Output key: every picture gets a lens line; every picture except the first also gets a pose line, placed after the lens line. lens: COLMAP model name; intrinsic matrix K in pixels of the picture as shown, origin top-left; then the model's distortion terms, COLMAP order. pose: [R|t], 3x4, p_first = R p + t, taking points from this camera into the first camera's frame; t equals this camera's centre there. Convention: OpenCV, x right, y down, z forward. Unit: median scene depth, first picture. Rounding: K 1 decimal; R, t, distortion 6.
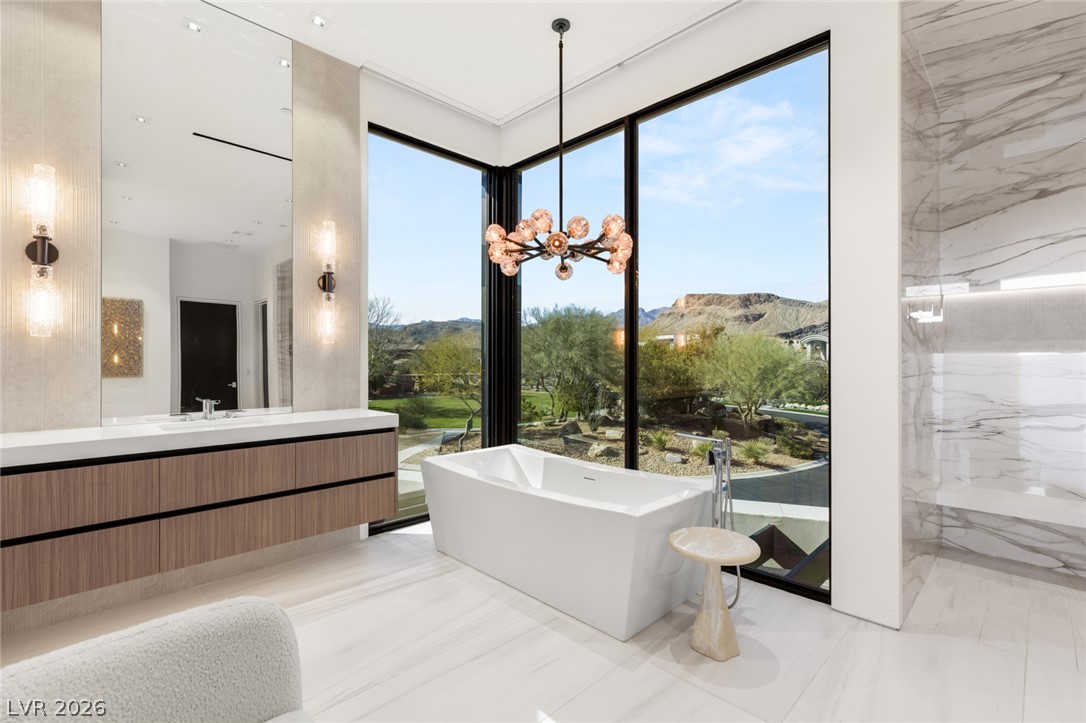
lens RADIAL K [[496.7, 0, 543.5], [0, 496.7, 359.1], [0, 0, 1]] dist [-0.000867, 0.000442]
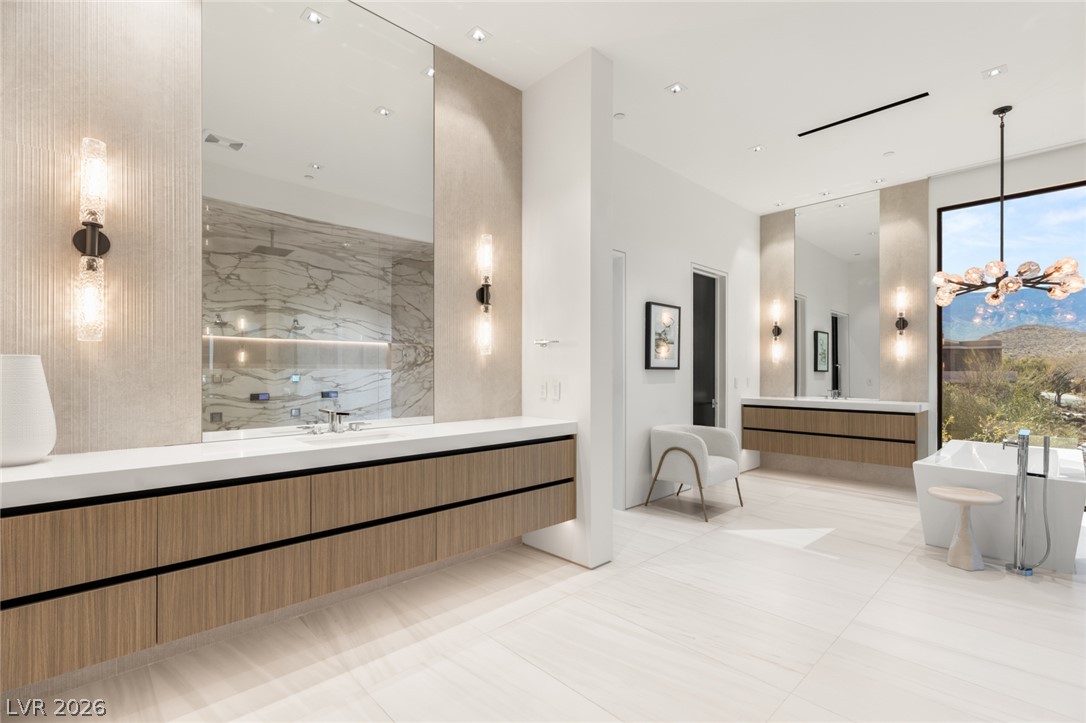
lens RADIAL K [[495.5, 0, 544.7], [0, 495.5, 371.2], [0, 0, 1]] dist [-0.000495, 0.000065]
pose [[-0.024432, -0.000823, -0.999701, 1.244872], [-0.000448, 1.000000, -0.000813, 0.004651], [0.999701, 0.000428, -0.024432, -0.141393]]
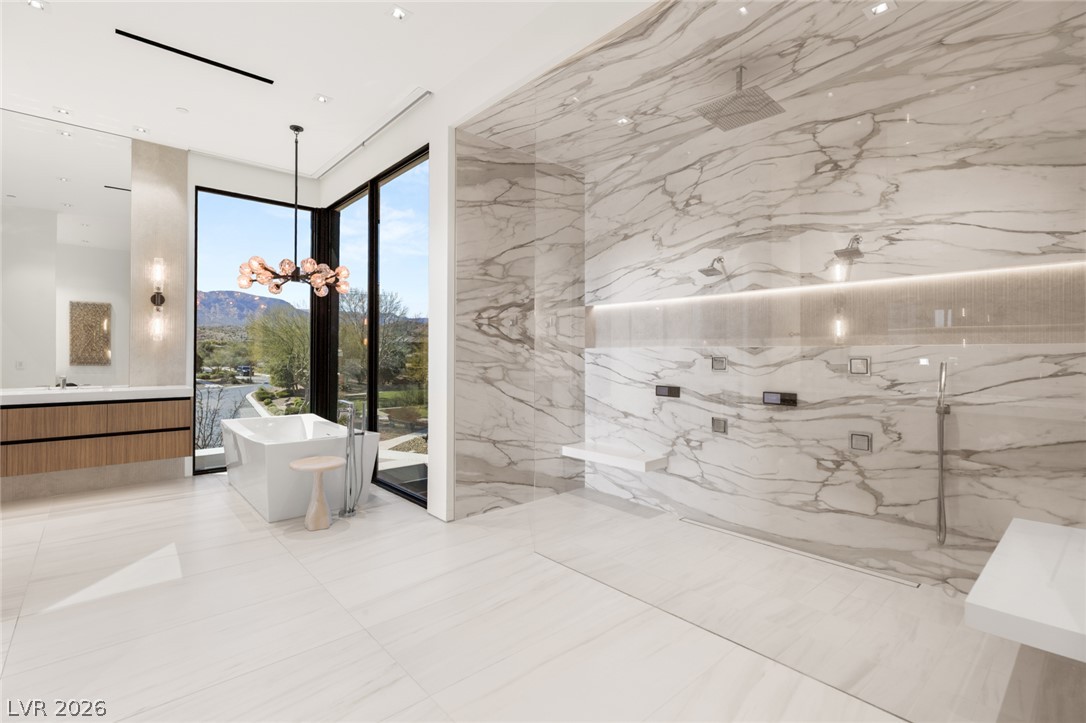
lens RADIAL K [[501.7, 0, 543.0], [0, 501.7, 348.8], [0, 0, 1]] dist [0.001892, 0.000343]
pose [[0.998385, 0.003020, -0.056721, 0.798611], [-0.003573, 0.999947, -0.009650, 0.003277], [0.056689, 0.009837, 0.998343, -0.425822]]
